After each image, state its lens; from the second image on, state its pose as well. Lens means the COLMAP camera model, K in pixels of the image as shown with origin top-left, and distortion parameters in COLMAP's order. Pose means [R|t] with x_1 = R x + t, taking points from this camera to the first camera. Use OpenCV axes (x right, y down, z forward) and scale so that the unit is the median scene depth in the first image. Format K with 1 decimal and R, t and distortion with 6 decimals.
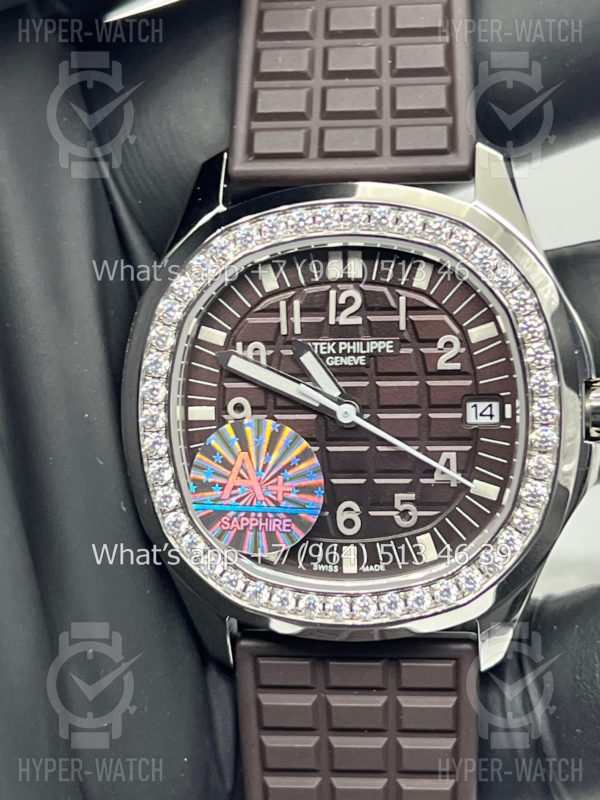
lens RADIAL K [[1904.7, 0, 296.4], [0, 1904.7, 378.5], [0, 0, 1]] dist [0.238968, 0.000000]
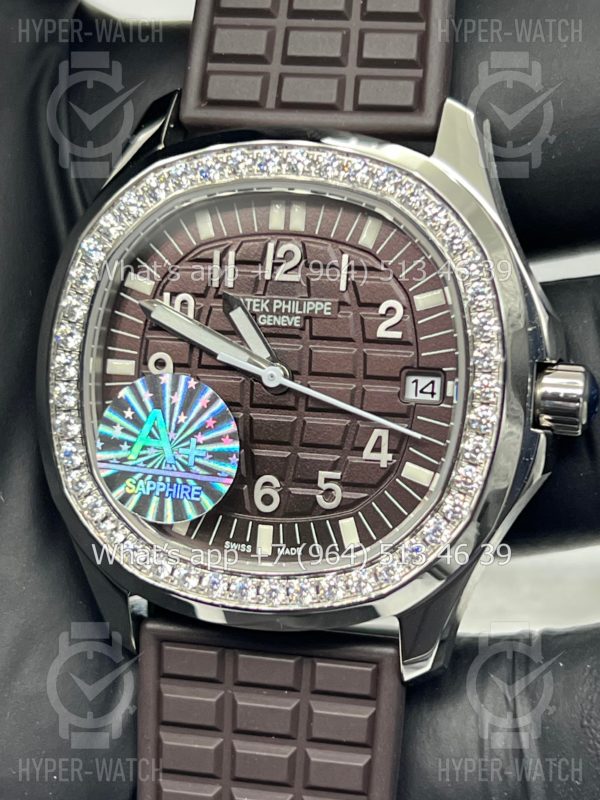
lens RADIAL K [[1904.7, 0, 299.1], [0, 1904.7, 392.3], [0, 0, 1]] dist [0.238968, 0.000000]
pose [[0.991963, 0.084420, -0.094245, 0.124355], [-0.090519, 0.993936, -0.062435, 0.080912], [0.088403, 0.070464, 0.993589, 0.098385]]
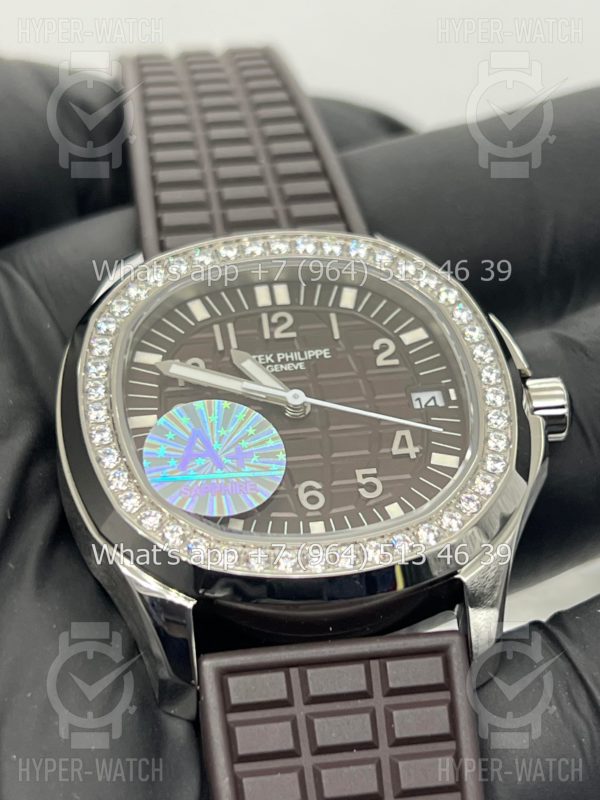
lens RADIAL K [[1904.7, 0, 300.7], [0, 1904.7, 399.9], [0, 0, 1]] dist [0.238968, 0.000000]
pose [[0.974728, -0.001166, 0.223391, -0.189659], [0.146292, 0.759070, -0.634359, 0.638971], [-0.168829, 0.651008, 0.740058, 0.271742]]
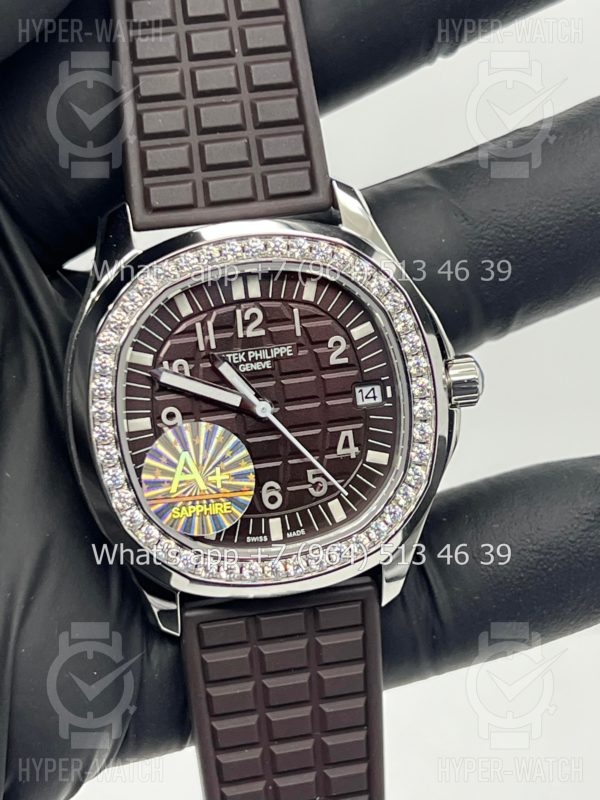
lens RADIAL K [[1904.7, 0, 297.5], [0, 1904.7, 408.2], [0, 0, 1]] dist [0.238968, 0.000000]
pose [[0.954256, -0.117419, 0.274970, -0.284363], [0.119487, 0.992792, 0.009279, 0.009015], [-0.274078, 0.024001, 0.961408, -0.169102]]
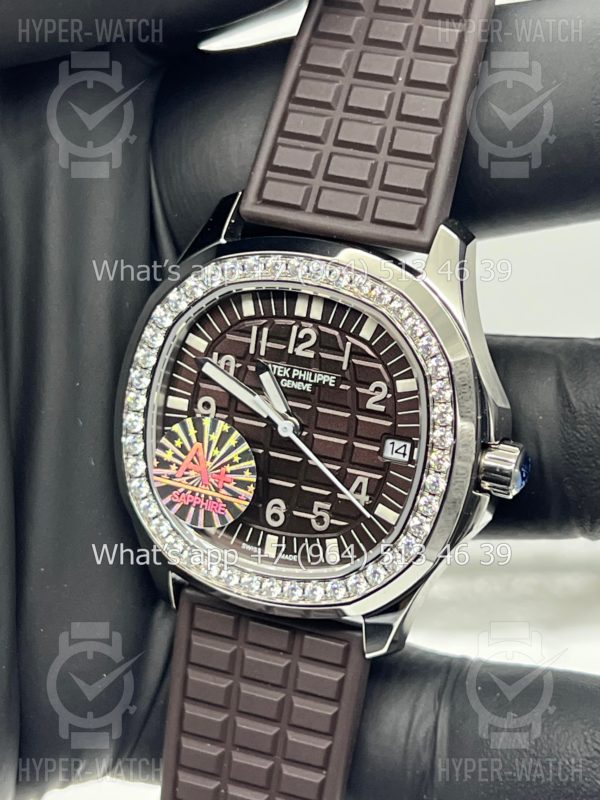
lens RADIAL K [[1904.7, 0, 303.4], [0, 1904.7, 398.7], [0, 0, 1]] dist [0.238968, 0.000000]
pose [[0.963531, 0.196683, -0.181451, 0.250665], [-0.182331, 0.978847, 0.092813, -0.113525], [0.195868, -0.056344, 0.979010, -0.176619]]
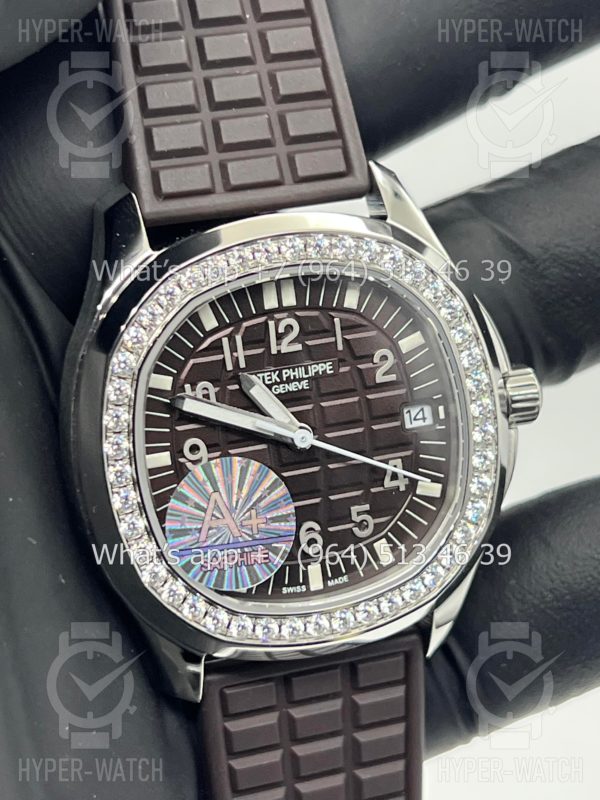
lens RADIAL K [[1904.7, 0, 306.4], [0, 1904.7, 400.4], [0, 0, 1]] dist [0.238968, 0.000000]
pose [[0.907376, -0.148260, 0.393305, -0.370428], [0.129719, 0.988825, 0.073476, -0.076474], [-0.399803, -0.015652, 0.916467, 0.058891]]
